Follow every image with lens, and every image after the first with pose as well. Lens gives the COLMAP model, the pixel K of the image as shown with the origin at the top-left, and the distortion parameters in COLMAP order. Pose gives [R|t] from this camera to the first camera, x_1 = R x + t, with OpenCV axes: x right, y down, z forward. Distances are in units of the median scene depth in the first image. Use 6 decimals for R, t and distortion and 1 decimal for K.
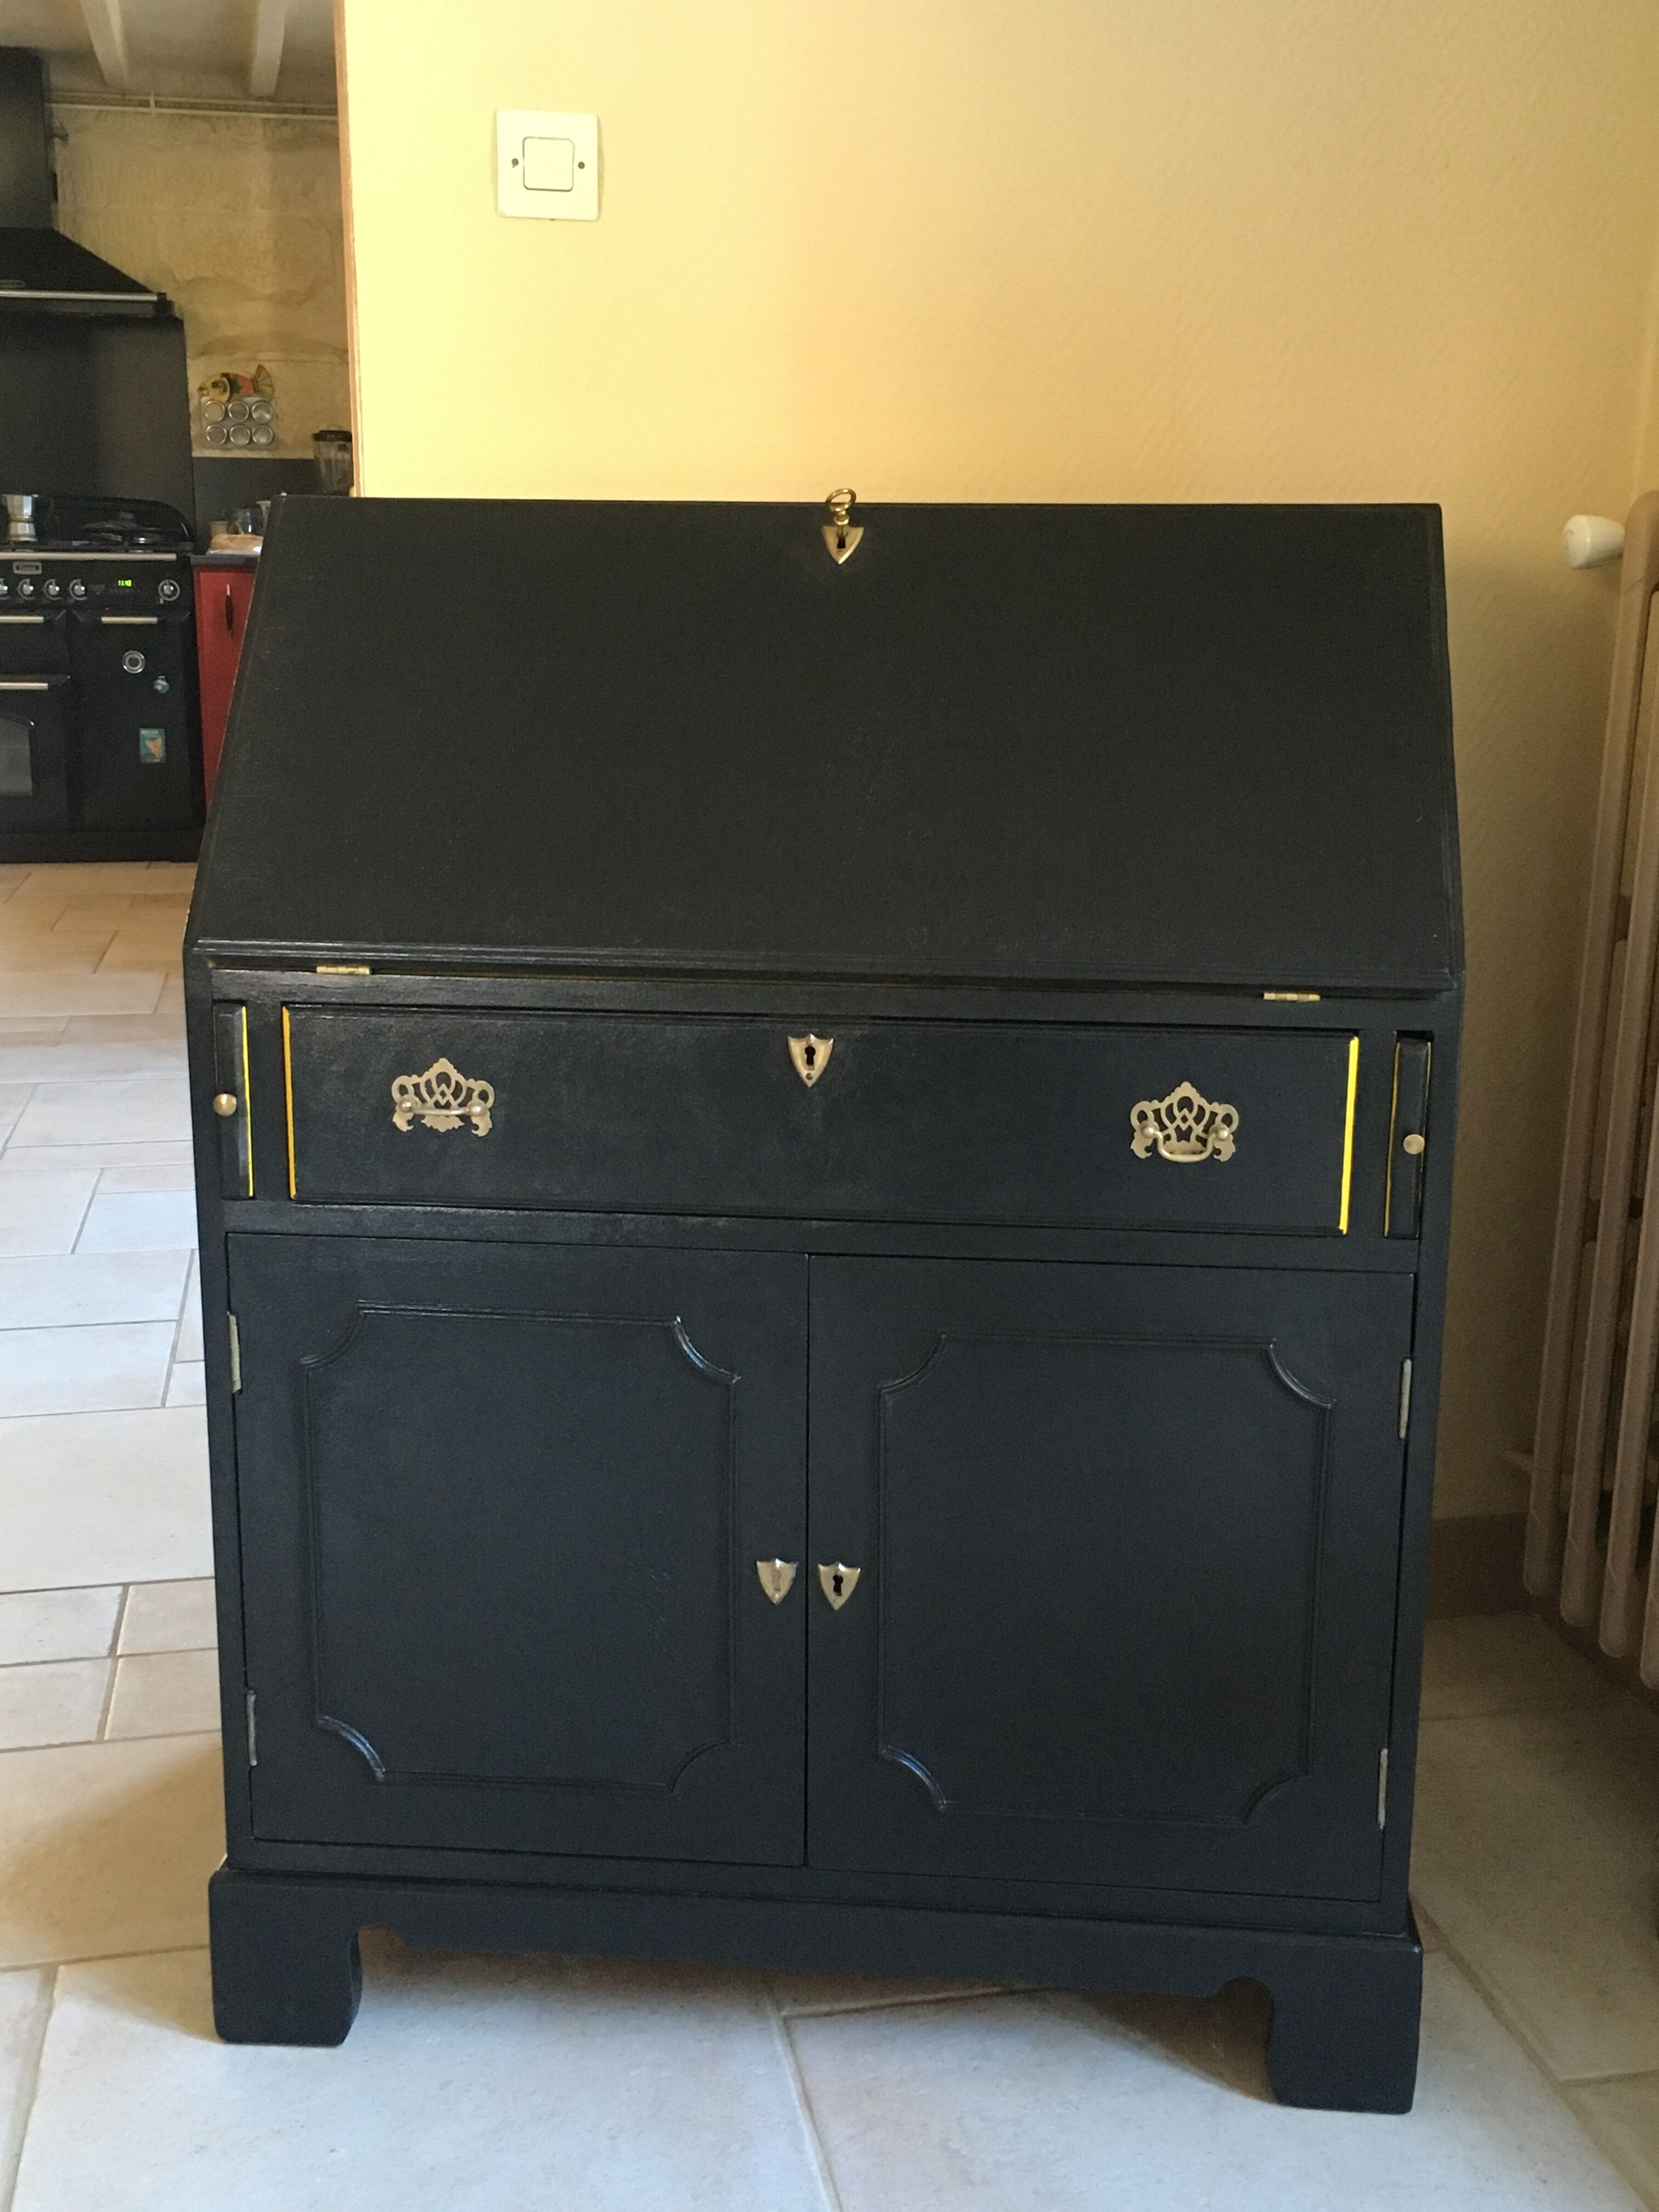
lens RADIAL K [[2457.6, 0, 828.6], [0, 2457.6, 1119.4], [0, 0, 1]] dist [0.075277, -0.115477]
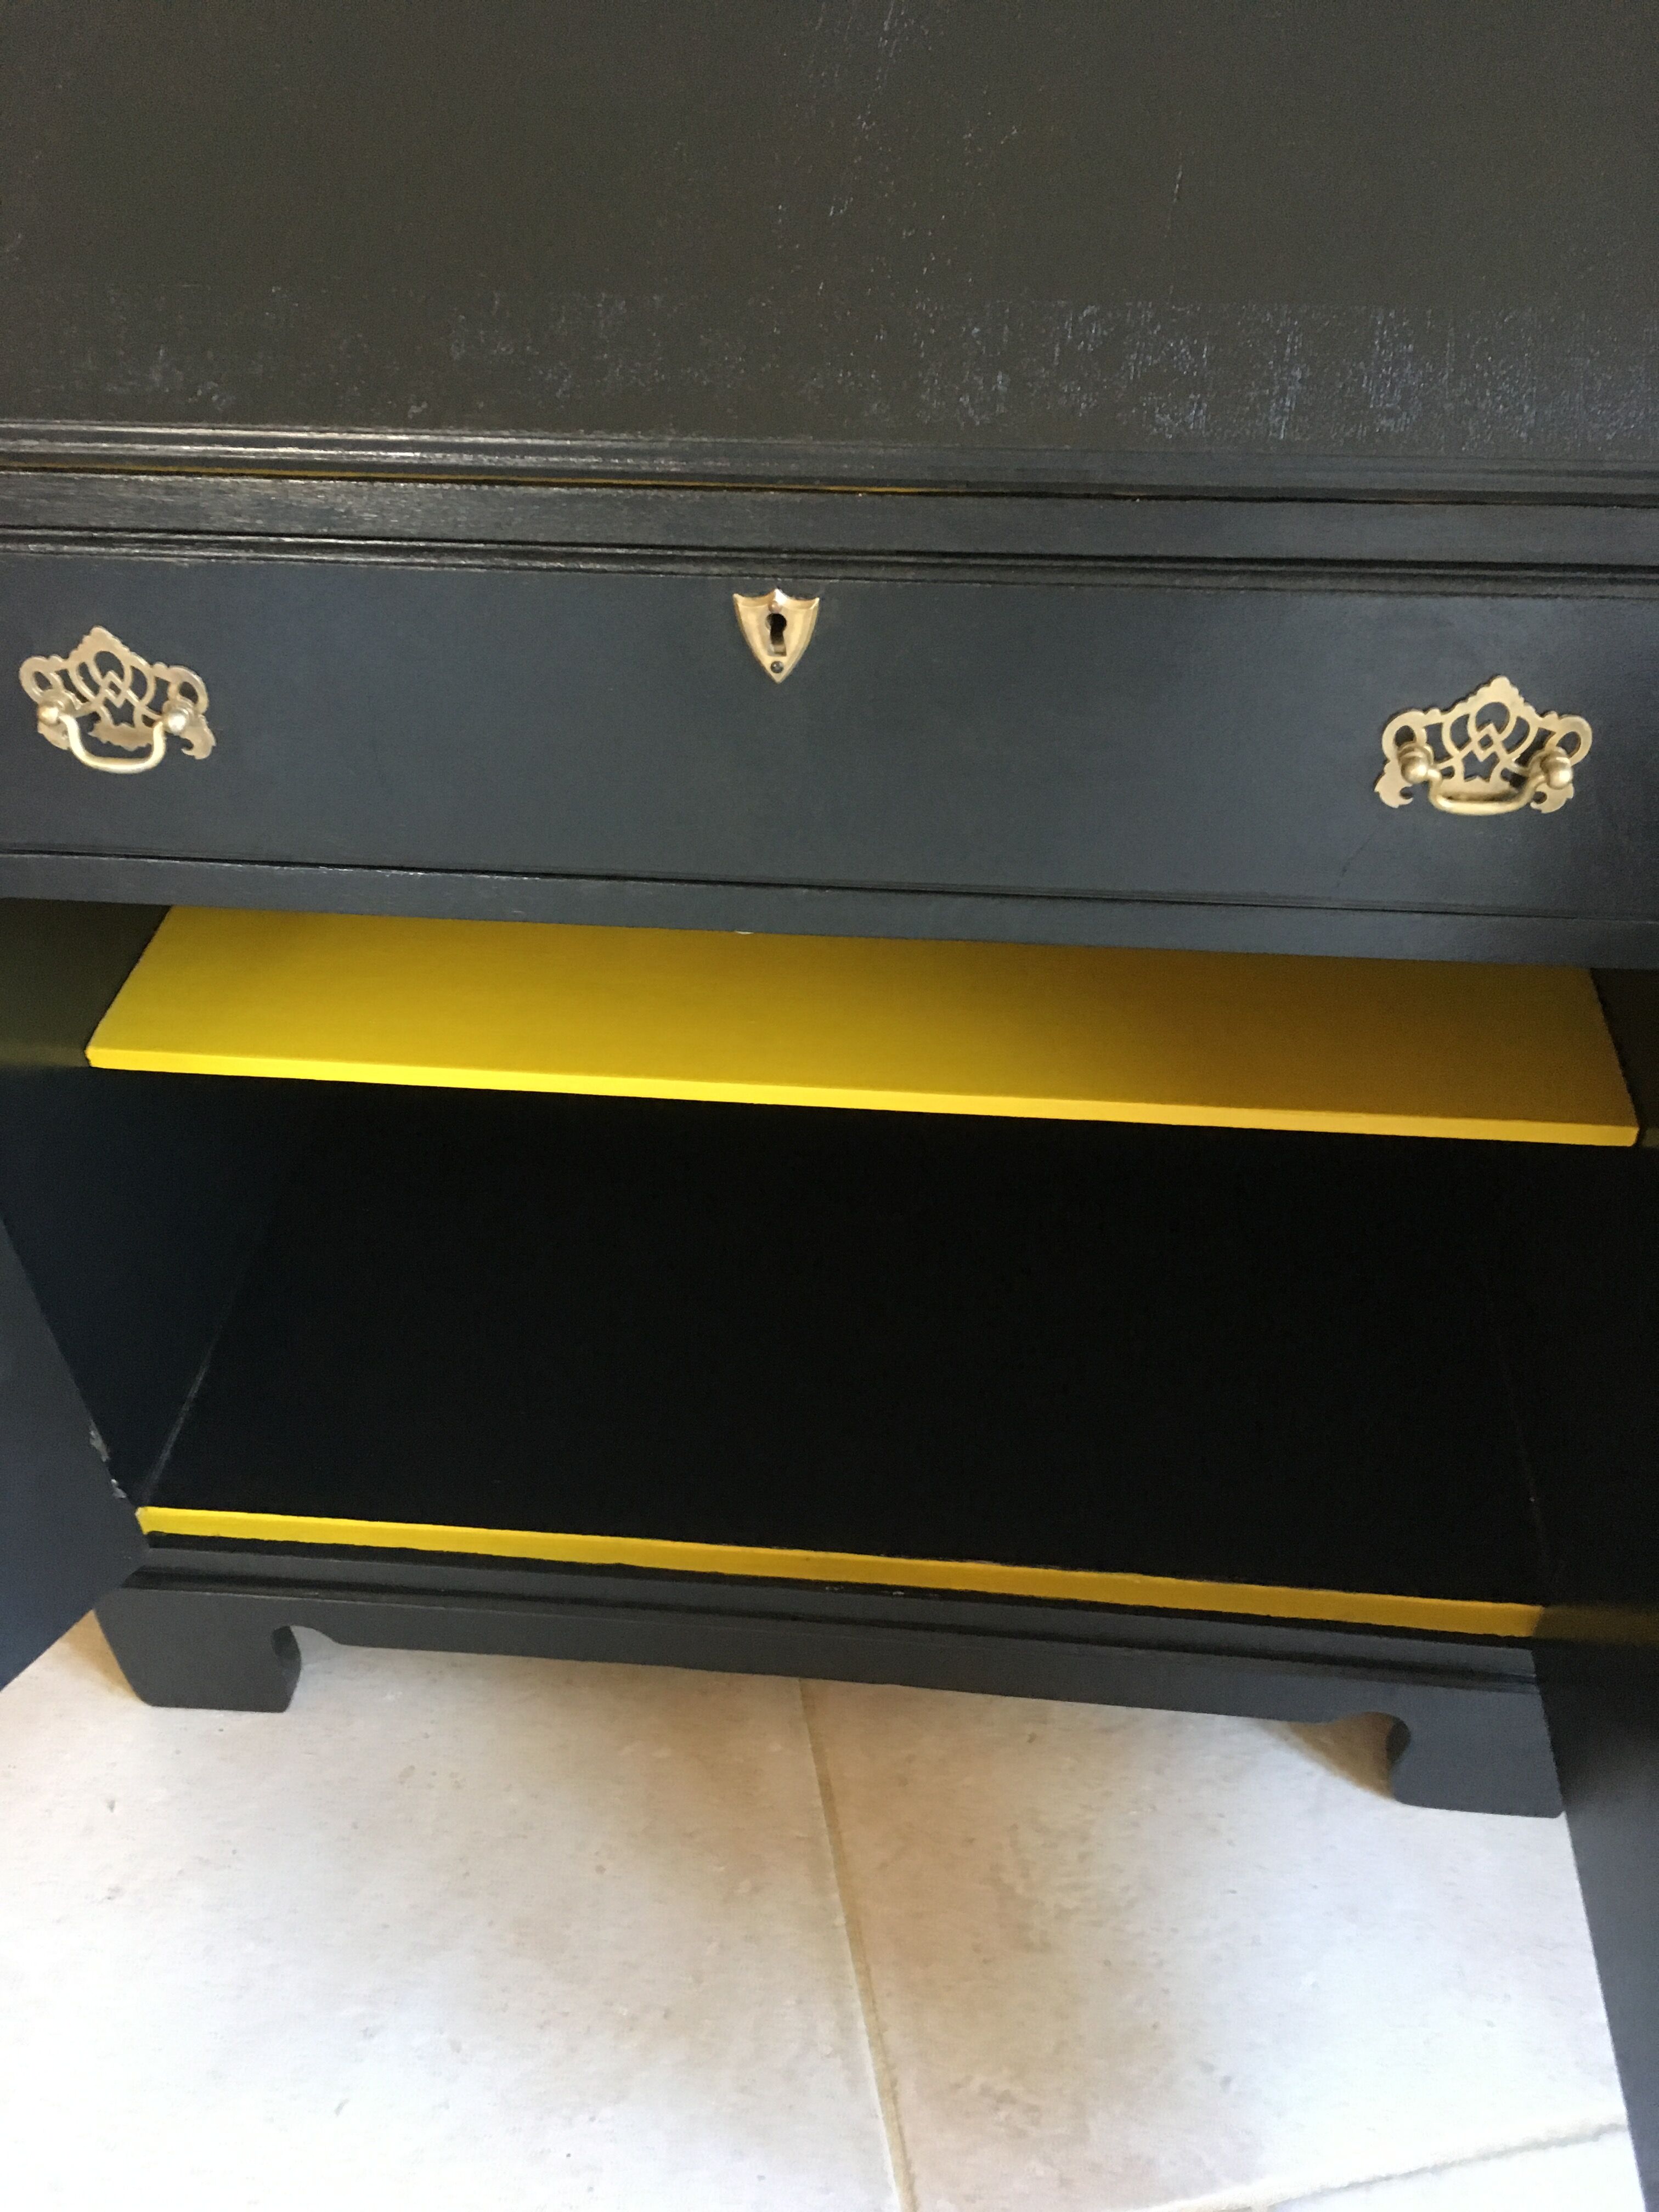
lens RADIAL K [[1889.6, 0, 826.7], [0, 1889.6, 1116.3], [0, 0, 1]] dist [0.078011, -0.115906]
pose [[0.999441, -0.015087, -0.029846, 0.012534], [0.027630, 0.875304, 0.482783, -0.118898], [0.018840, -0.483338, 0.875231, 0.541284]]
